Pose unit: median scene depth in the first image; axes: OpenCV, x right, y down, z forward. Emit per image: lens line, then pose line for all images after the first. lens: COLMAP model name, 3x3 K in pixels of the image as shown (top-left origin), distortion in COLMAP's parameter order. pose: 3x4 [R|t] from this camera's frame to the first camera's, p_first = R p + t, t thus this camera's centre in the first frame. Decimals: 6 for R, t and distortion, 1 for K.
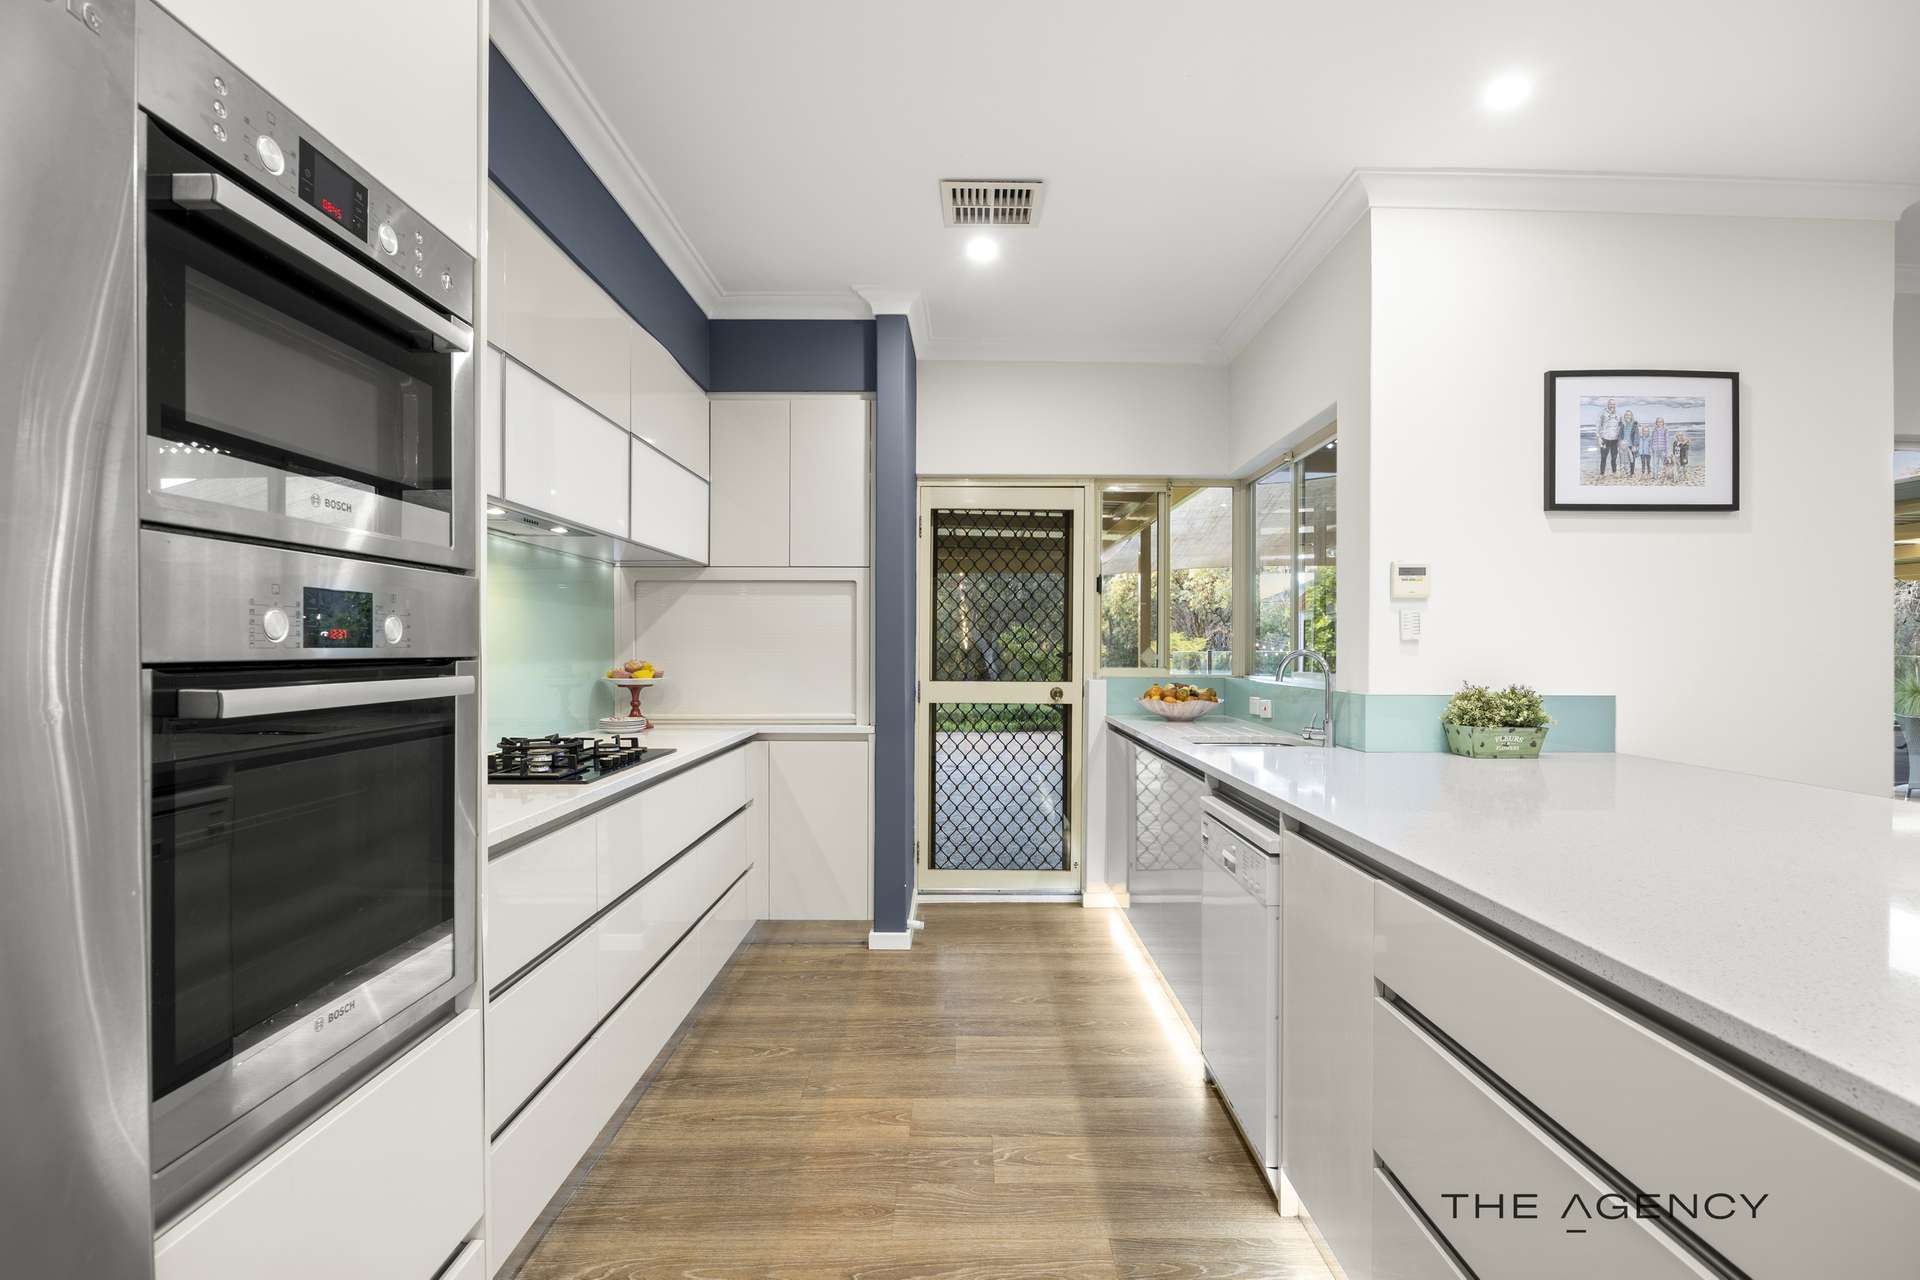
lens RADIAL K [[898.5, 0, 961.2], [0, 898.5, 649.2], [0, 0, 1]] dist [-0.008410, -0.002036]
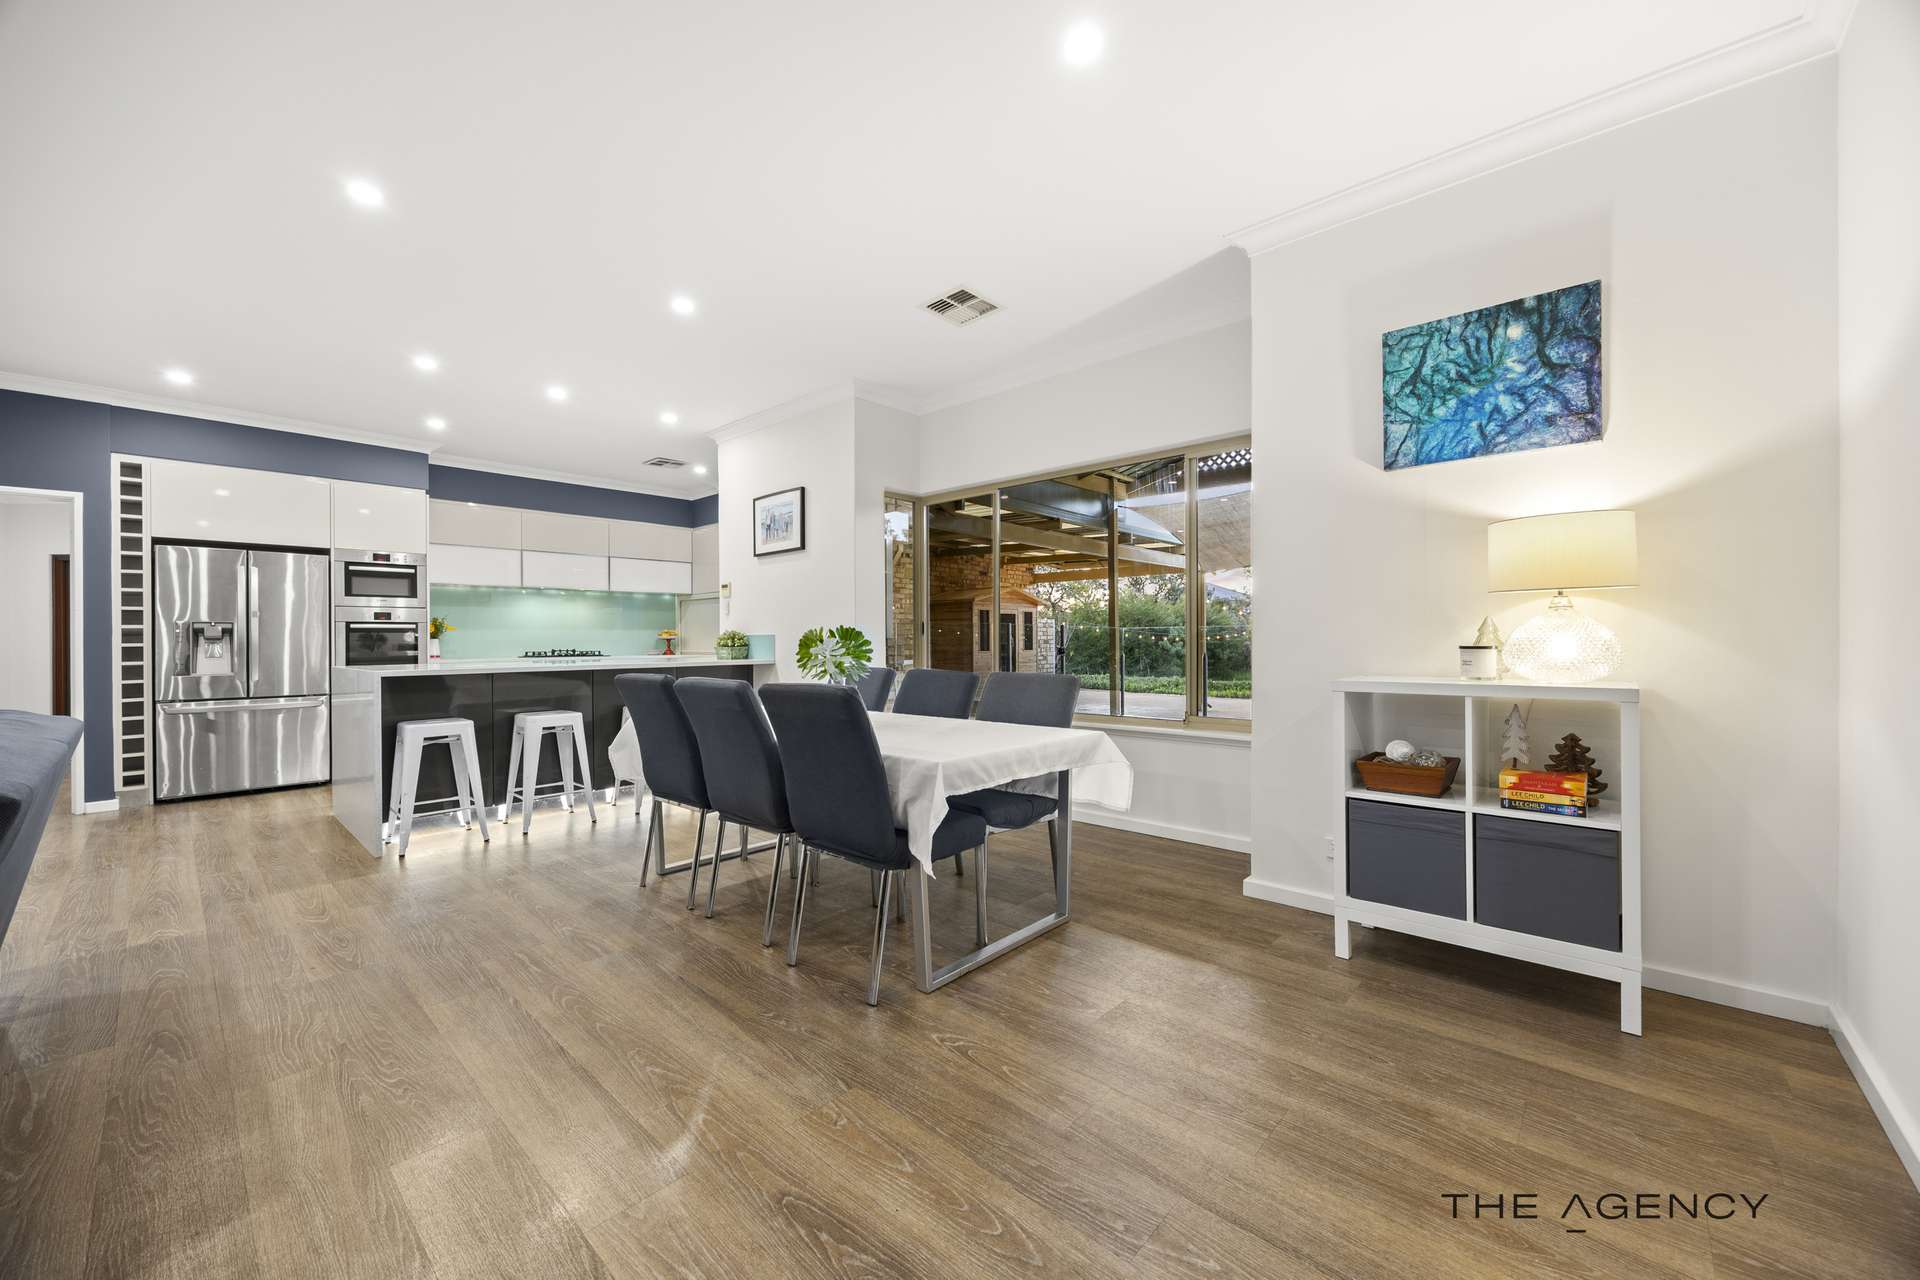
lens RADIAL K [[732.0, 0, 961.4], [0, 732.0, 640.1], [0, 0, 1]] dist [-0.005006, 0.000744]
pose [[0.734523, -0.010056, -0.678509, 2.375581], [0.008079, 0.999949, -0.006073, 0.081495], [0.678536, -0.001021, 0.734567, -0.056653]]
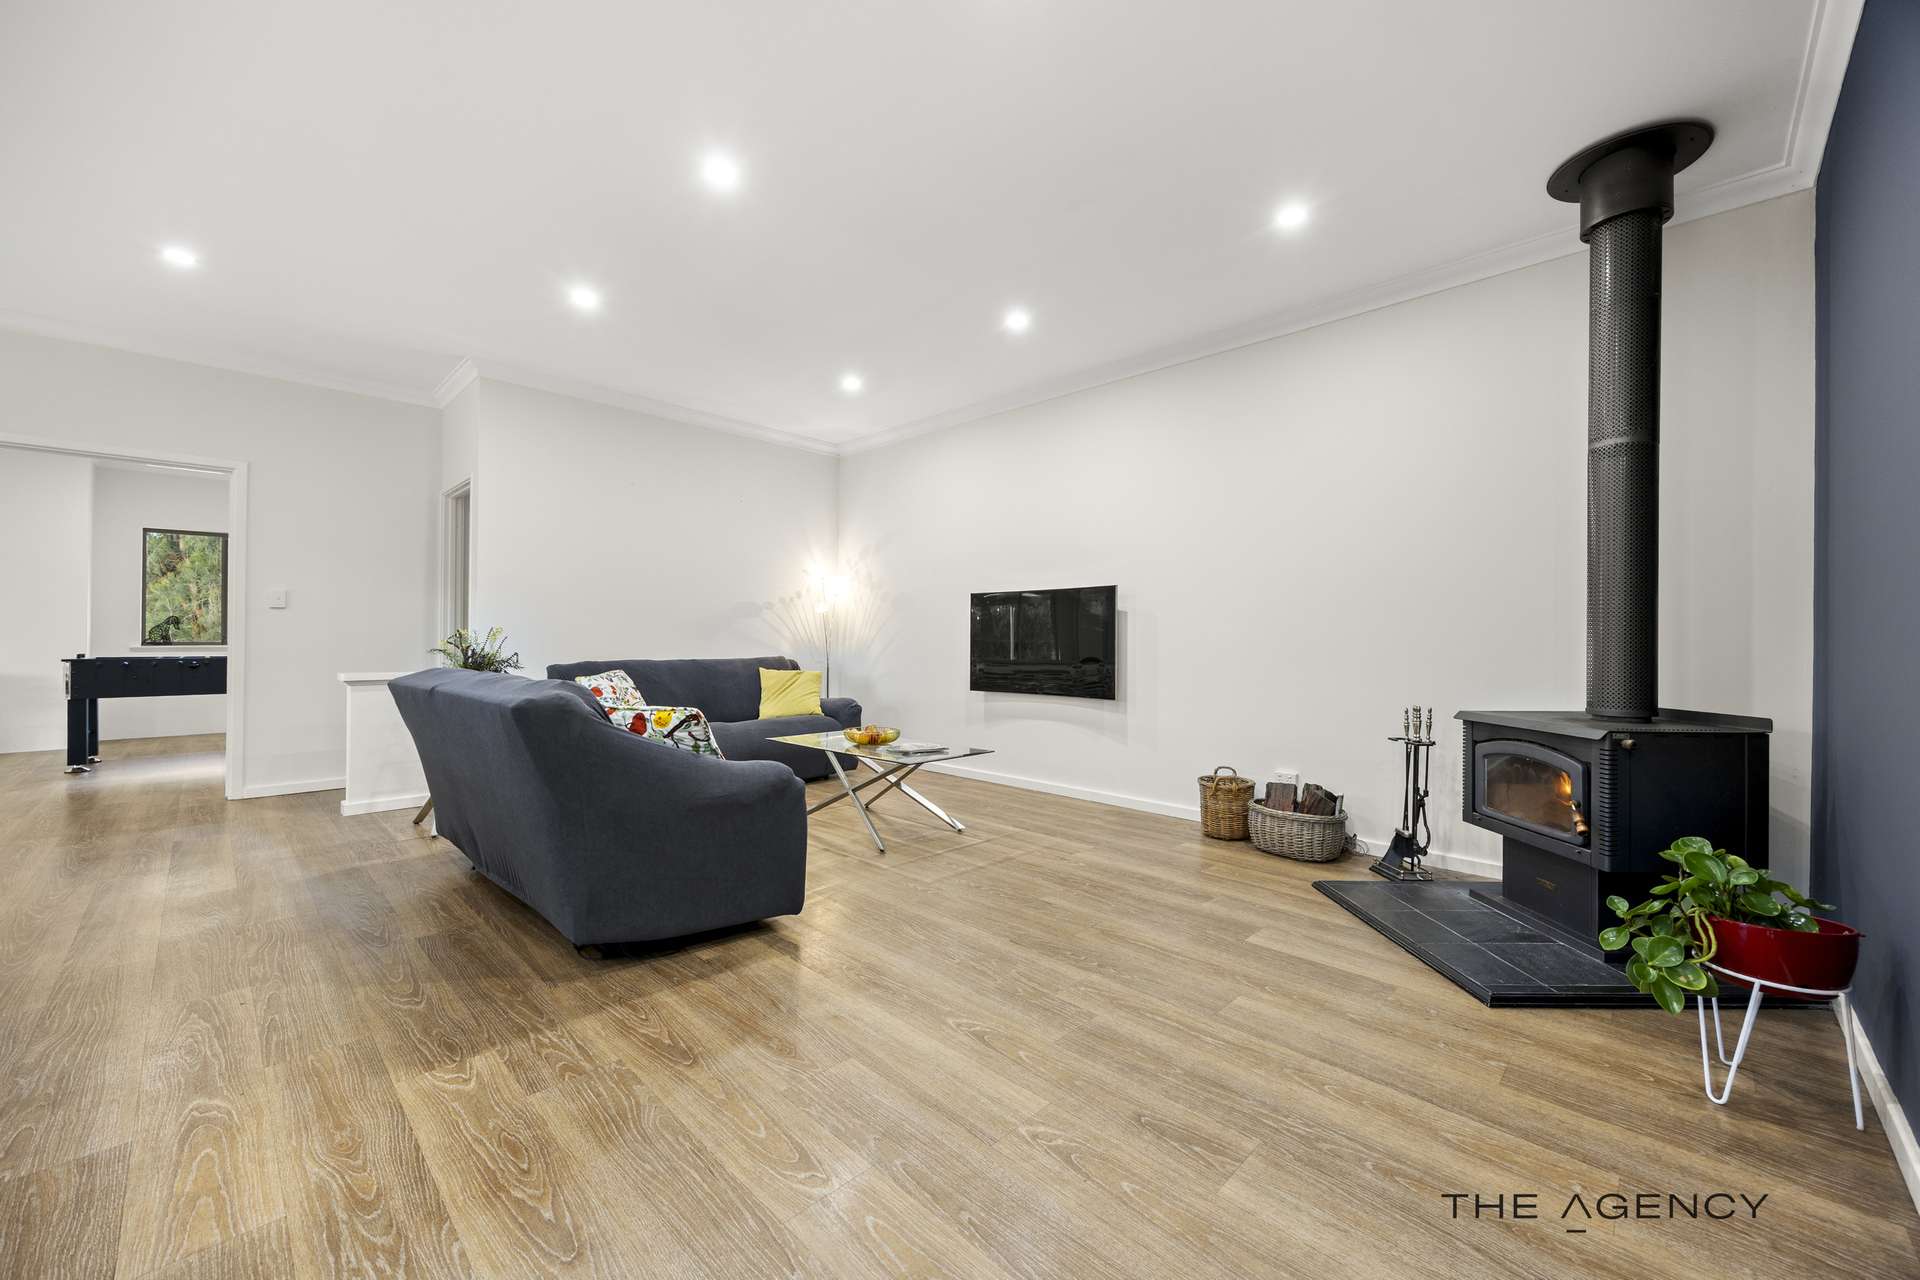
lens RADIAL K [[732.0, 0, 955.7], [0, 732.0, 651.3], [0, 0, 1]] dist [-0.005006, 0.000744]
pose [[-0.714664, -0.020325, 0.699173, 0.259500], [-0.005025, 0.999701, 0.023925, 0.087463], [-0.699450, 0.013585, -0.714552, 0.070536]]
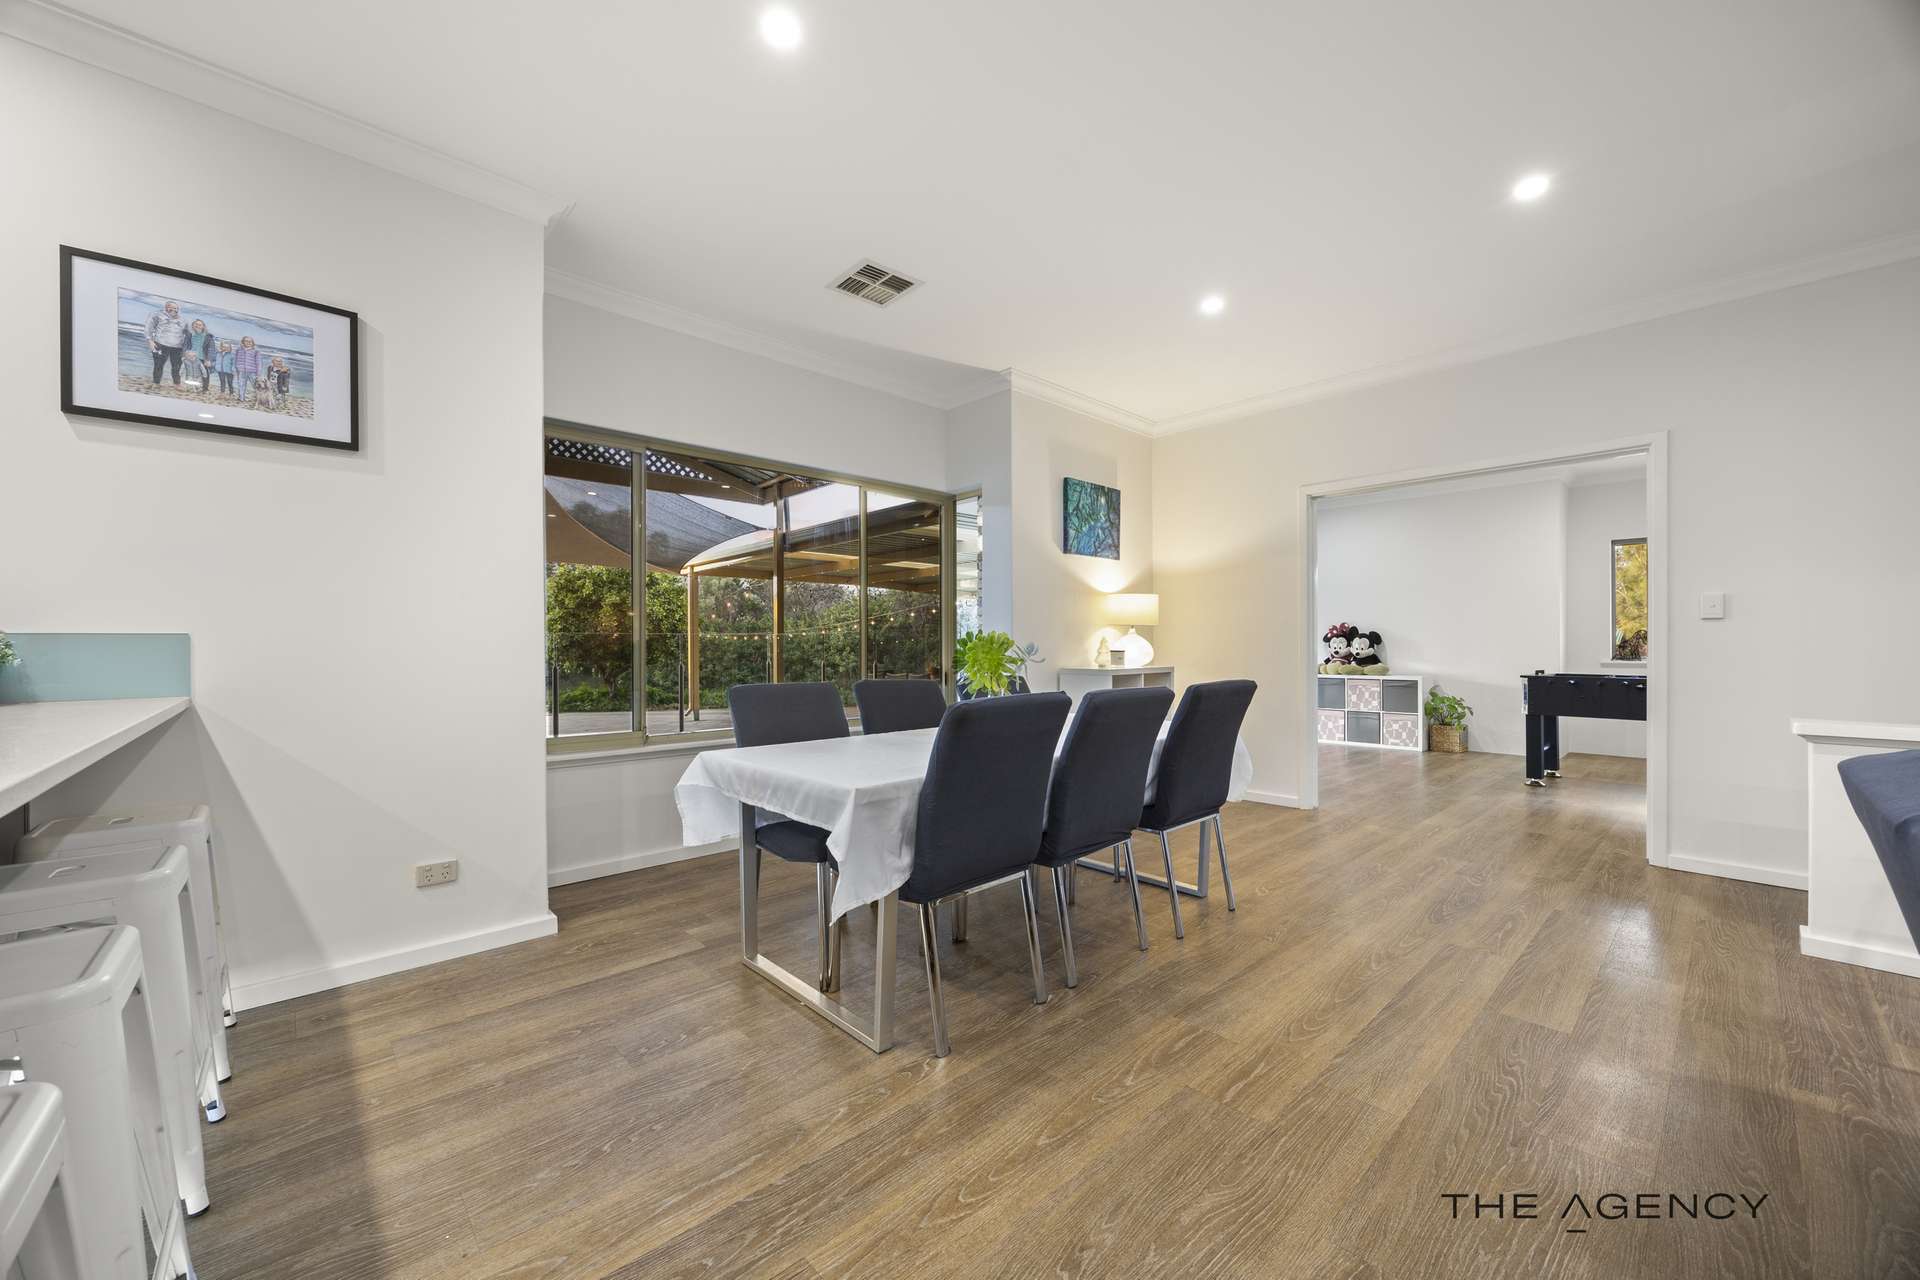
lens RADIAL K [[732.0, 0, 963.3], [0, 732.0, 646.2], [0, 0, 1]] dist [-0.005006, 0.000744]
pose [[0.732945, -0.008183, 0.680239, 0.808300], [0.010622, 0.999943, 0.000584, 0.073018], [-0.680205, 0.006797, 0.732990, -0.070609]]
